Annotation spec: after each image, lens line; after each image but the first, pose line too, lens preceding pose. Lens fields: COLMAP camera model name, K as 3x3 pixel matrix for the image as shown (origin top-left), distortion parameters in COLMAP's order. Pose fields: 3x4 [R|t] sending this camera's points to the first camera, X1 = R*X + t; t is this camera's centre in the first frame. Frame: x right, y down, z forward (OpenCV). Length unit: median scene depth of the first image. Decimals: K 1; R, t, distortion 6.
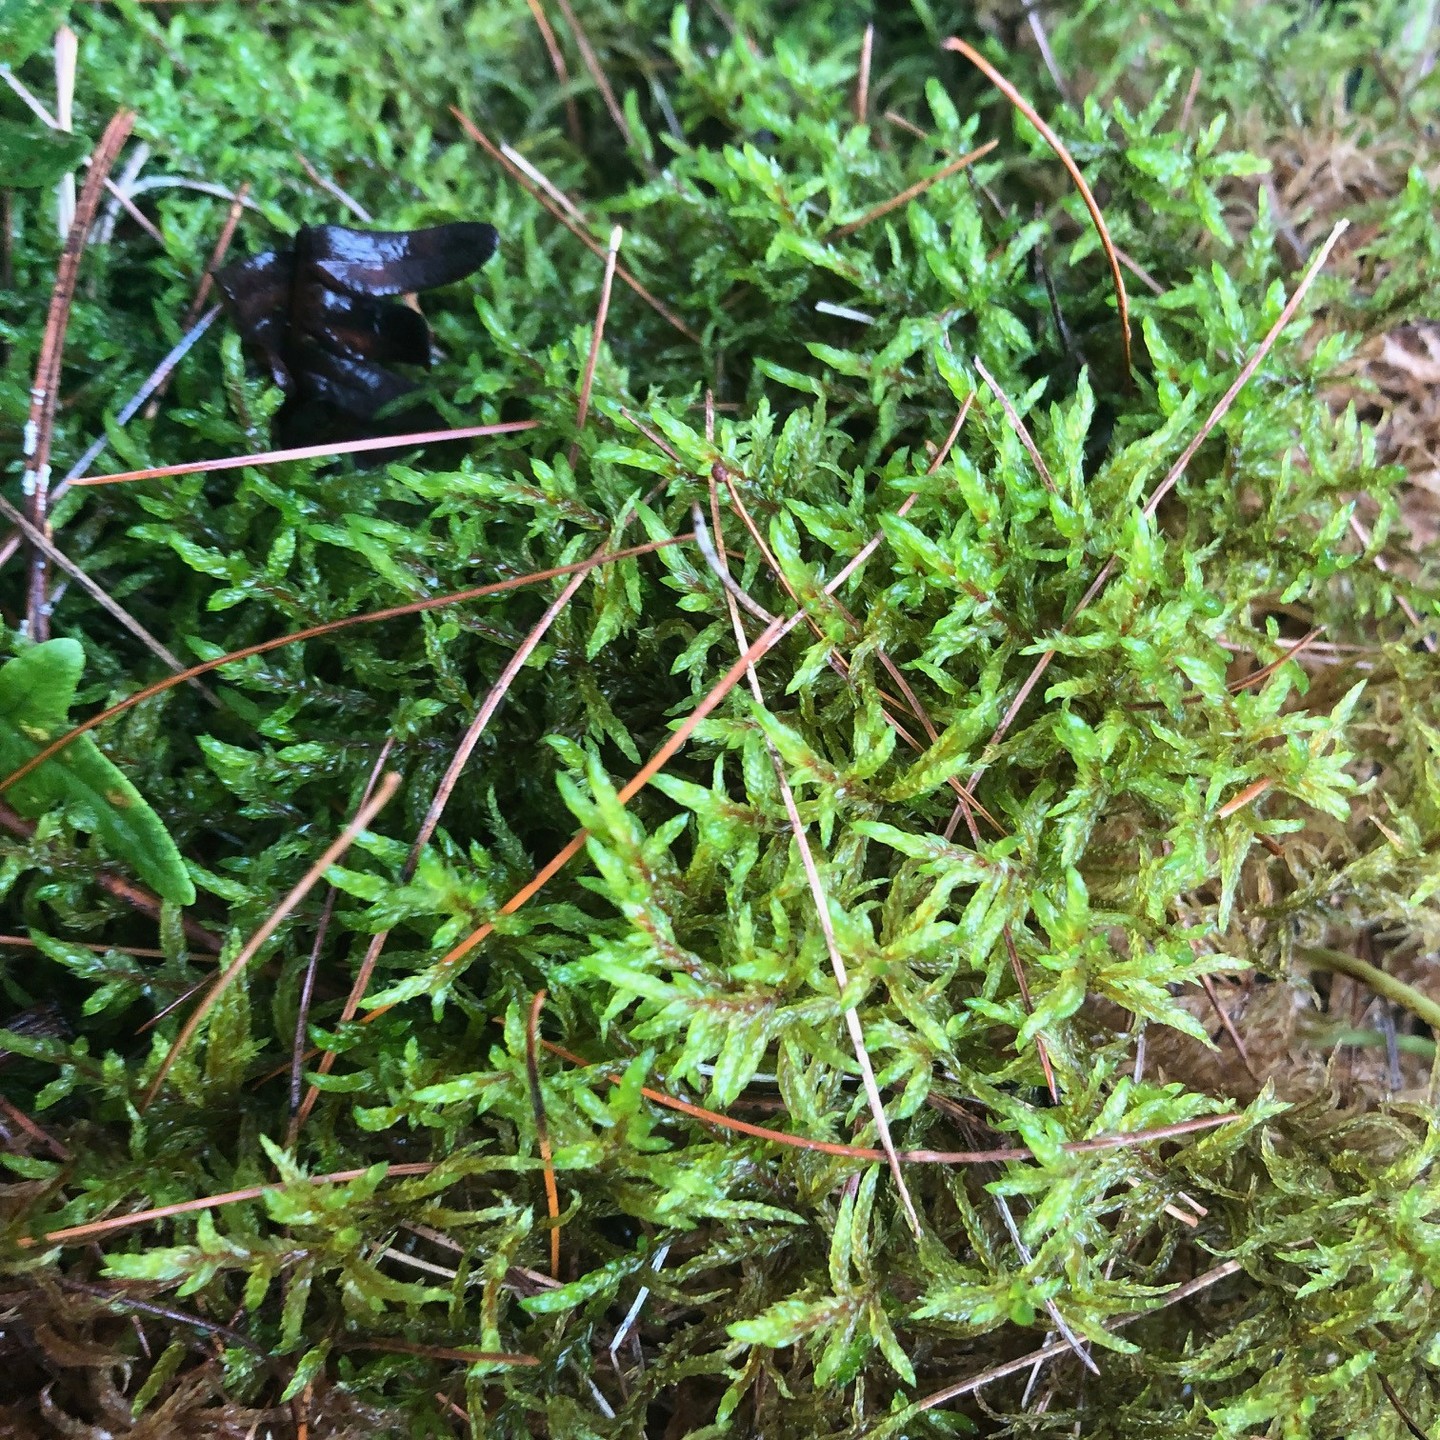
lens RADIAL K [[1545.3, 0, 720.2], [0, 1545.3, 720.3], [0, 0, 1]] dist [0.016077, 0.000000]
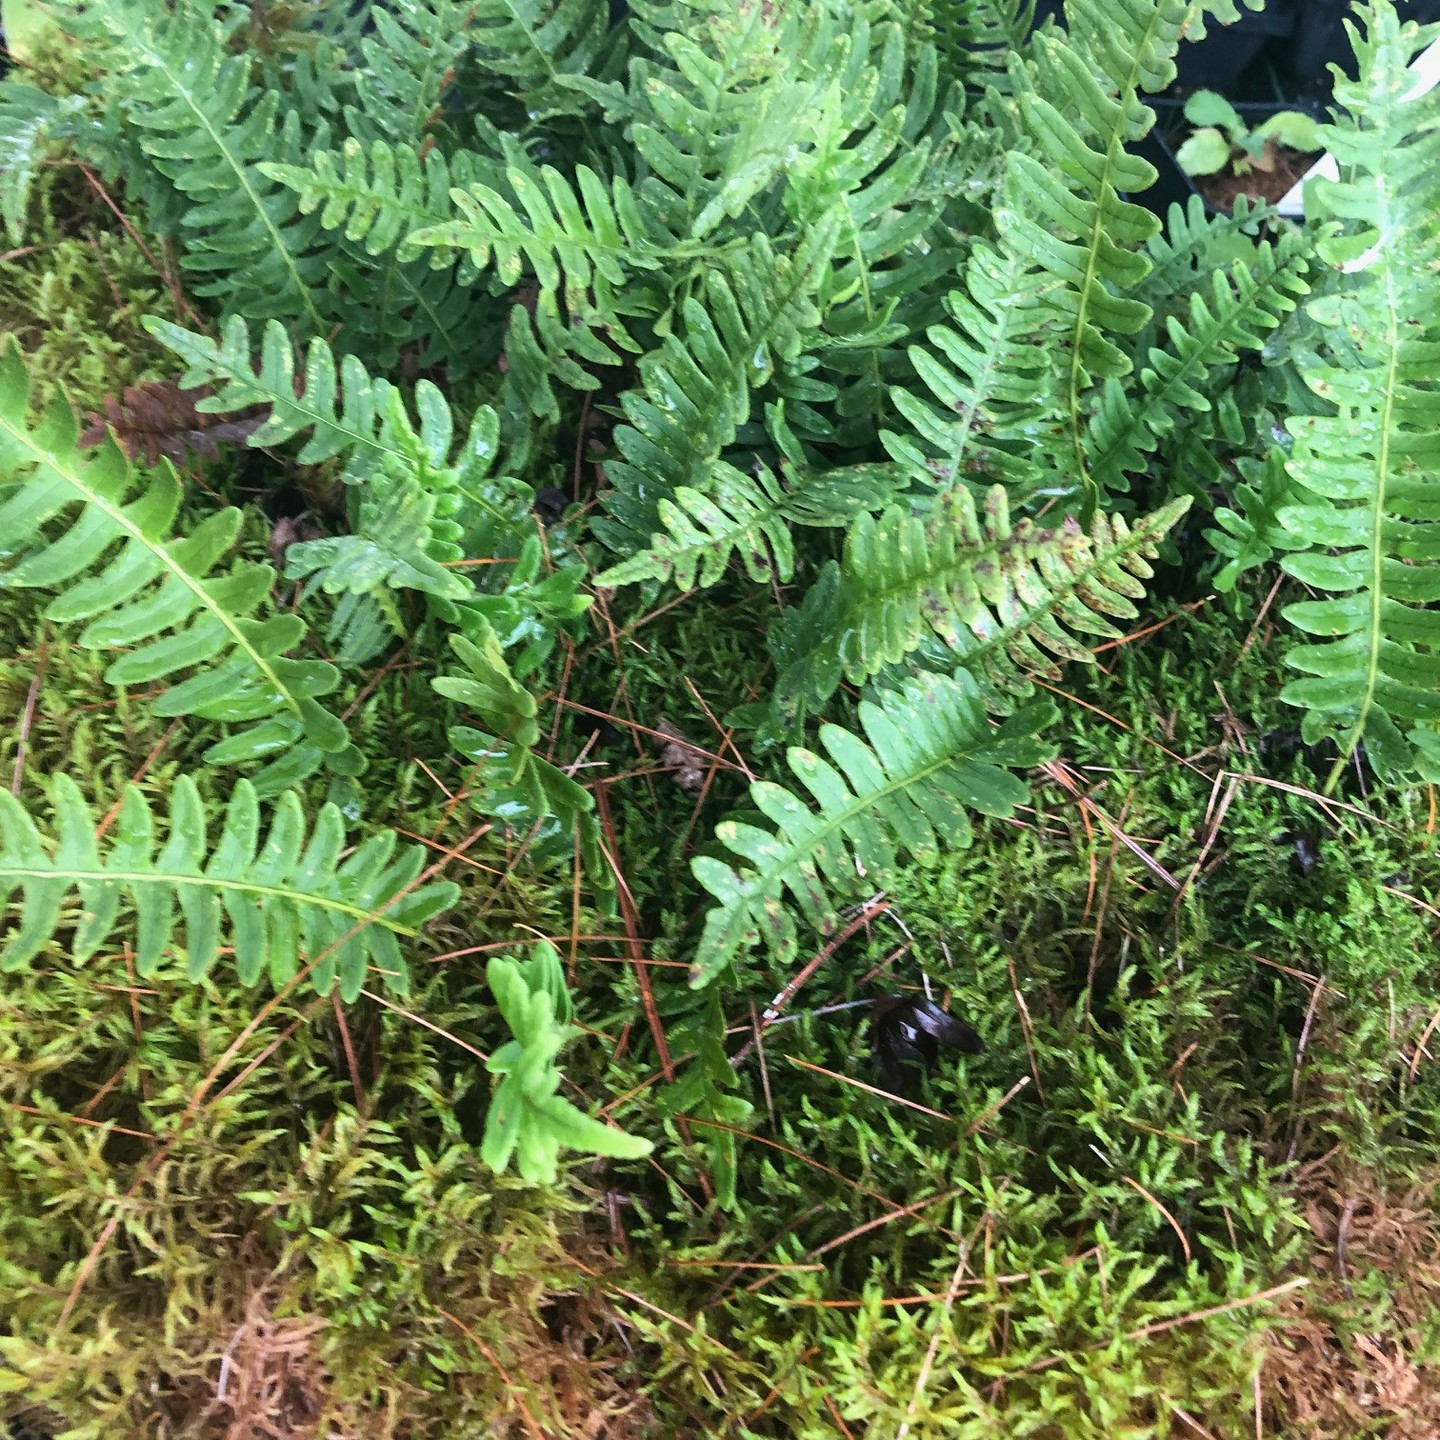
lens RADIAL K [[1545.3, 0, 720.5], [0, 1545.3, 719.7], [0, 0, 1]] dist [0.016077, 0.000000]
pose [[0.779065, 0.558481, -0.284879, -0.073018], [-0.589179, 0.807511, -0.028187, -0.479921], [0.214301, 0.189804, 0.958149, -1.679789]]
